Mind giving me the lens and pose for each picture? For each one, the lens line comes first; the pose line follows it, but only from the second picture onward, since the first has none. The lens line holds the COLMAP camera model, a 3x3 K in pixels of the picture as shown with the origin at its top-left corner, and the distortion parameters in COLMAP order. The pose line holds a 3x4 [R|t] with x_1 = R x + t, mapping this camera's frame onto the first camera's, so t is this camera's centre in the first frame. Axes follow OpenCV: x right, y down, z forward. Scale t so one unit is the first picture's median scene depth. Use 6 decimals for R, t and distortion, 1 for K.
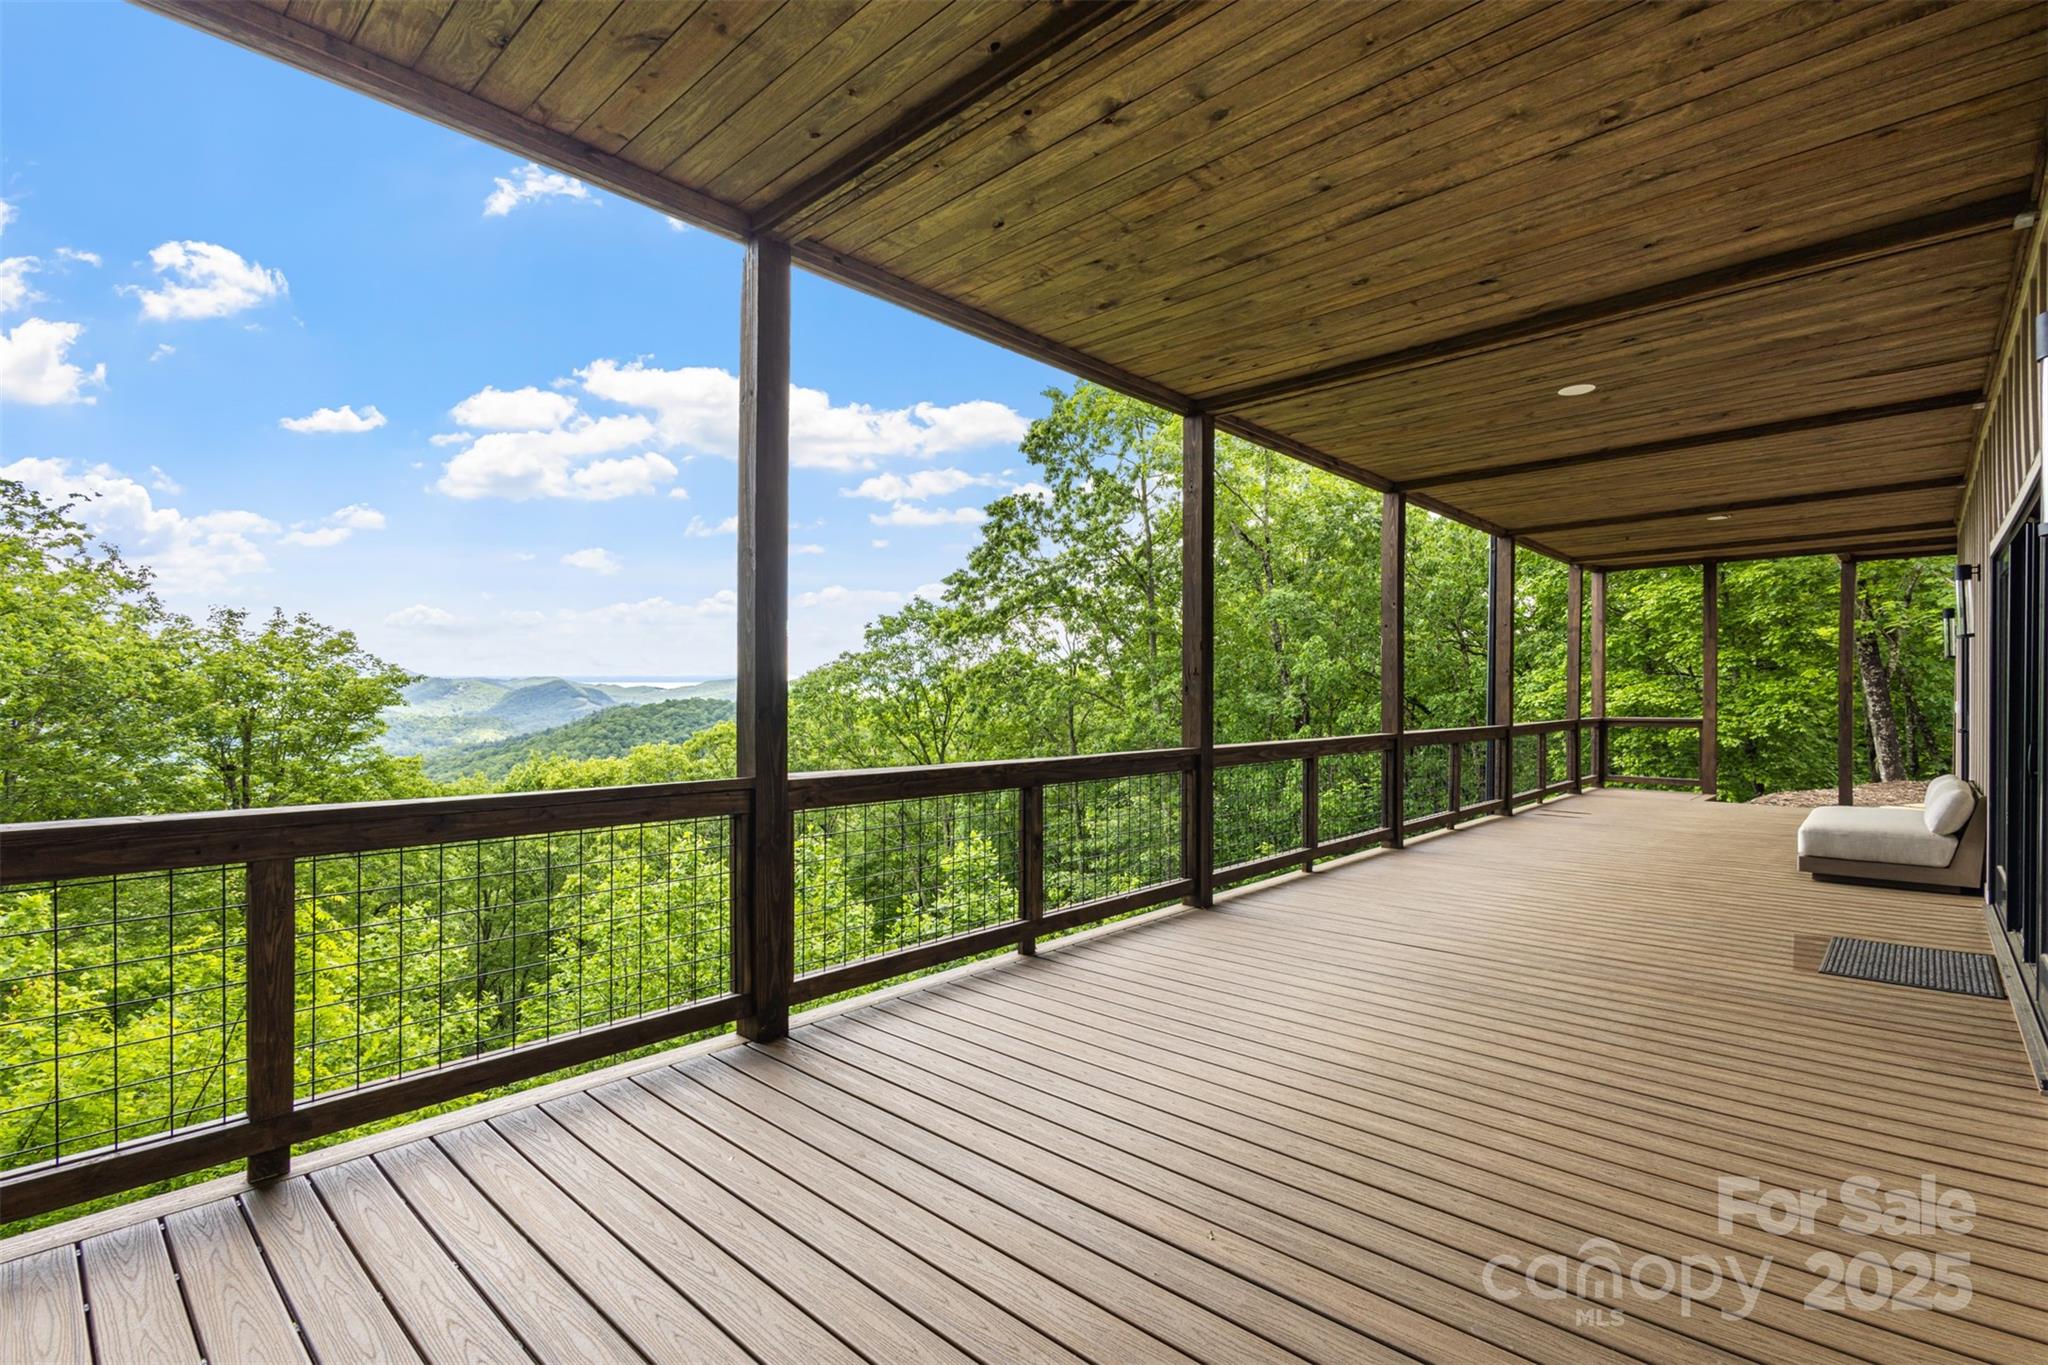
lens RADIAL K [[947.1, 0, 1025.1], [0, 947.1, 676.0], [0, 0, 1]] dist [-0.001689, -0.000085]
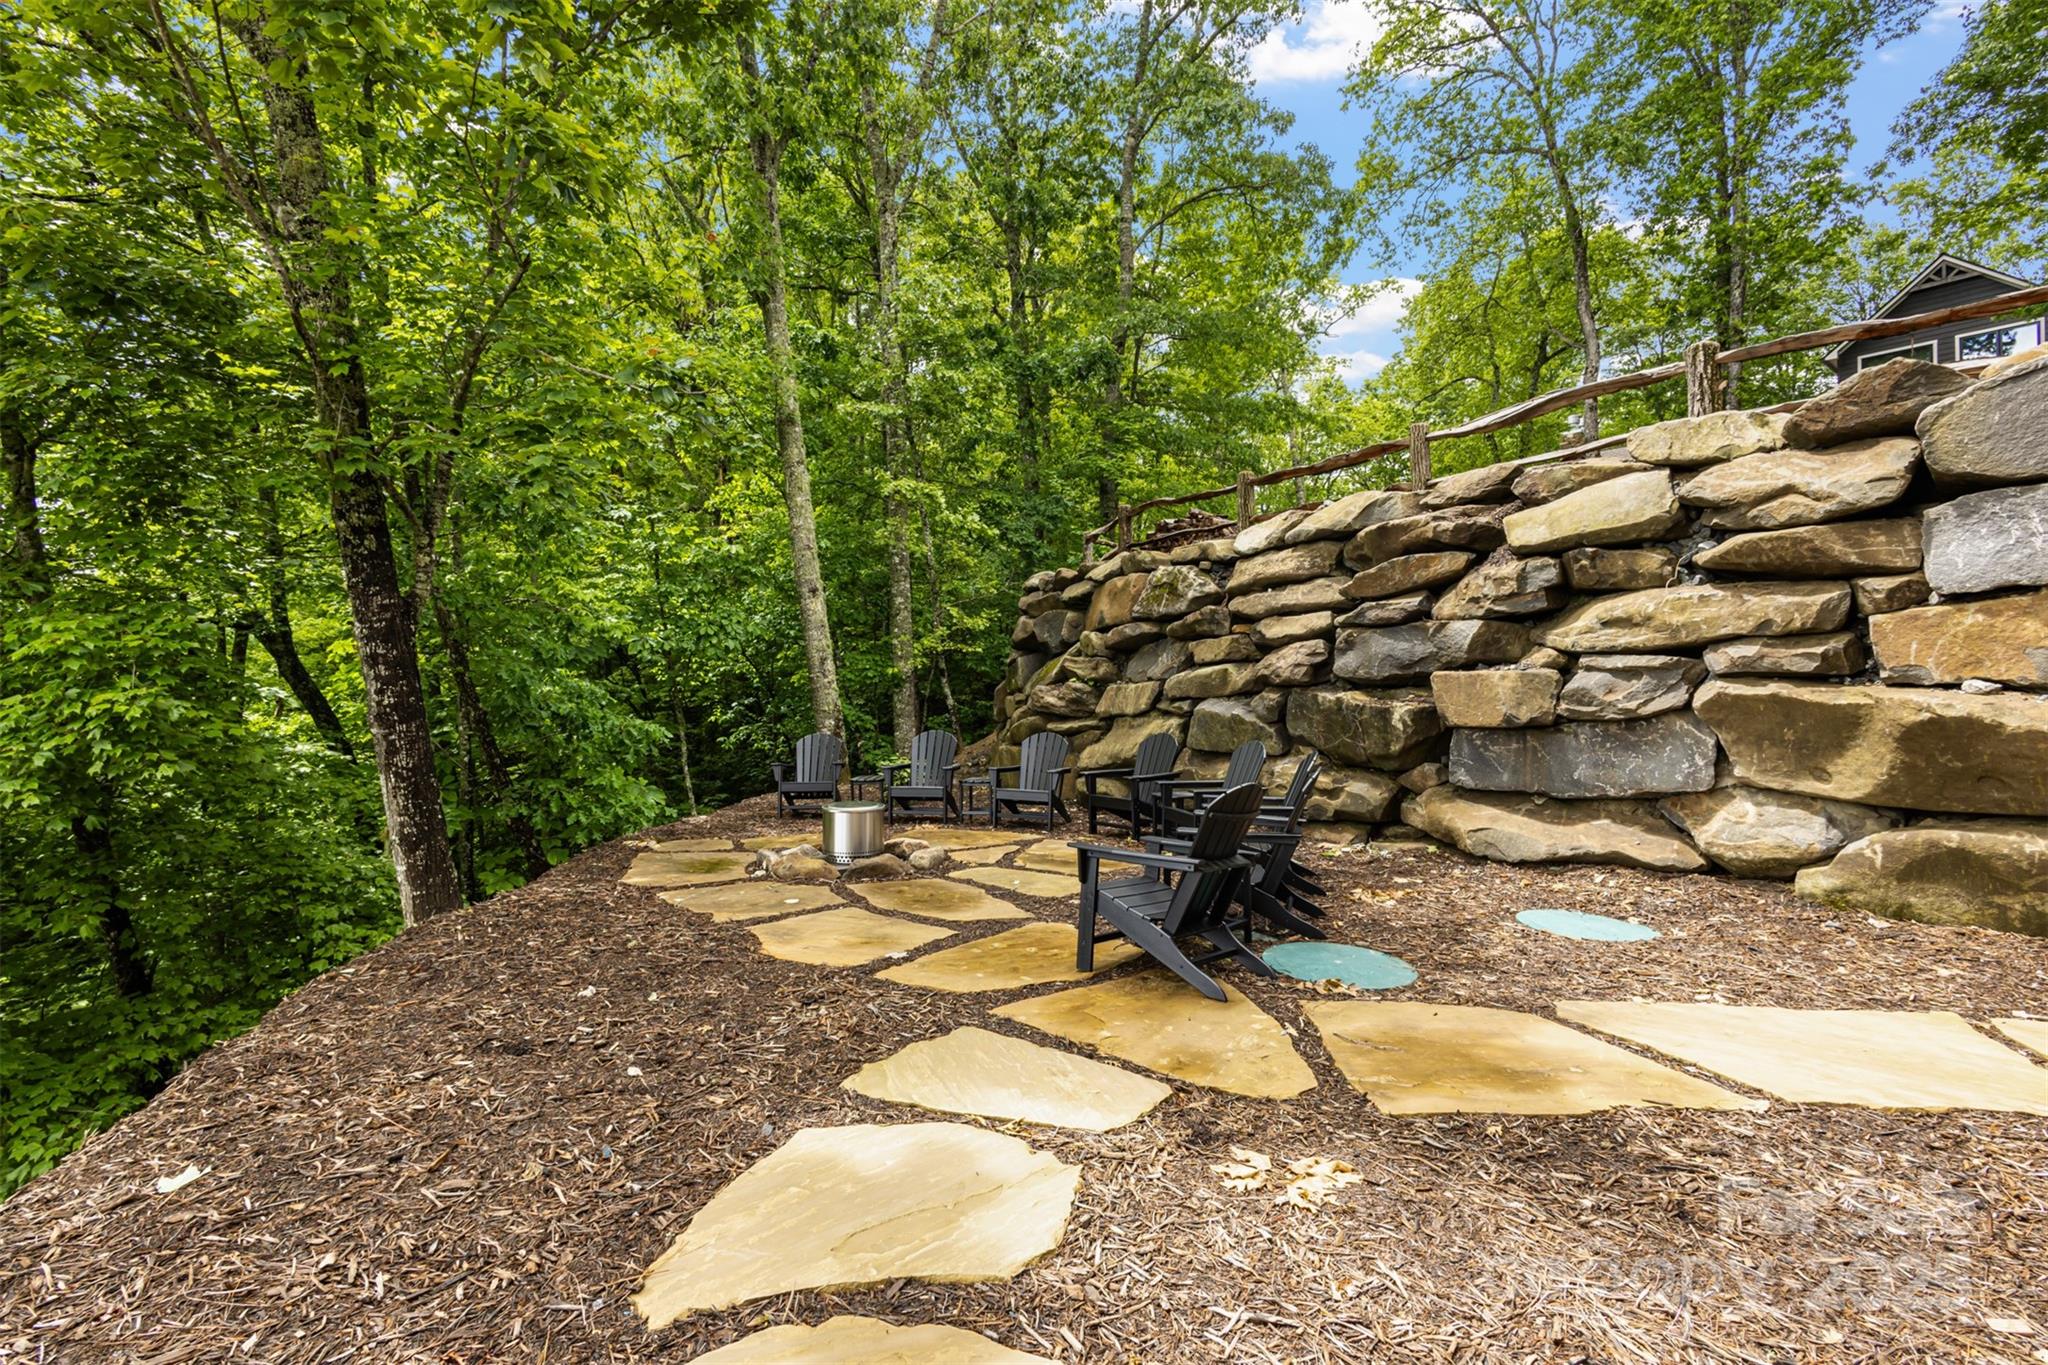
lens RADIAL K [[947.1, 0, 1023.6], [0, 947.1, 679.0], [0, 0, 1]] dist [-0.001689, -0.000085]
pose [[0.241542, -0.006216, 0.970370, 0.590761], [-0.004403, 0.999962, 0.007501, 0.022943], [-0.970380, -0.006084, 0.241505, 0.656326]]
